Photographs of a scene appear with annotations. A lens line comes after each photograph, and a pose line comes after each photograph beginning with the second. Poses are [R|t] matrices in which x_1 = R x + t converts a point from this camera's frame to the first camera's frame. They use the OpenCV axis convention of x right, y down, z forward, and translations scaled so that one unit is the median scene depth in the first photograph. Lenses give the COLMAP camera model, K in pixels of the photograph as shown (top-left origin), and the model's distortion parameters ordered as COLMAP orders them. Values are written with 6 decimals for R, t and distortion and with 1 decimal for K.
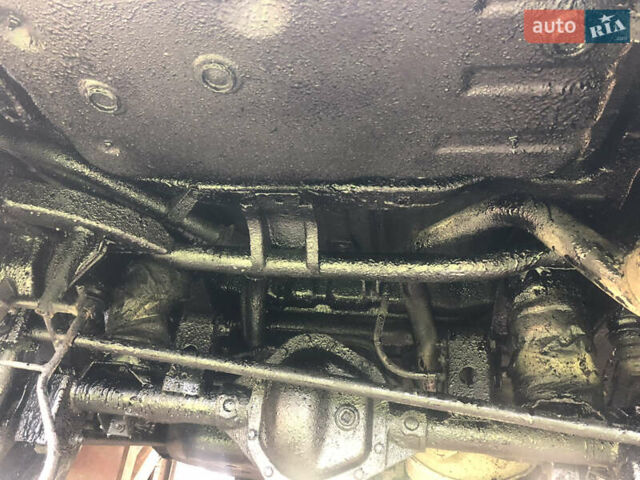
lens RADIAL K [[554.7, 0, 320.0], [0, 554.7, 240.0], [0, 0, 1]] dist [-0.001515, -0.010178]
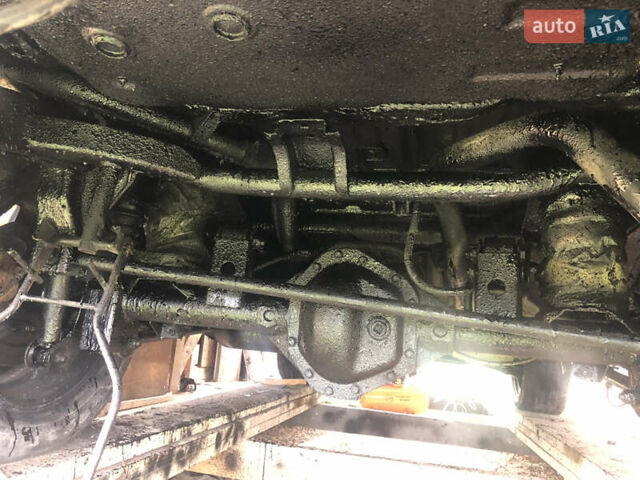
lens RADIAL K [[554.7, 0, 320.0], [0, 554.7, 240.0], [0, 0, 1]] dist [-0.001515, -0.010178]
pose [[0.997744, -0.031486, -0.059290, 0.003615], [0.047846, 0.953036, 0.299054, -0.165125], [0.047089, -0.301216, 0.952393, 0.026627]]
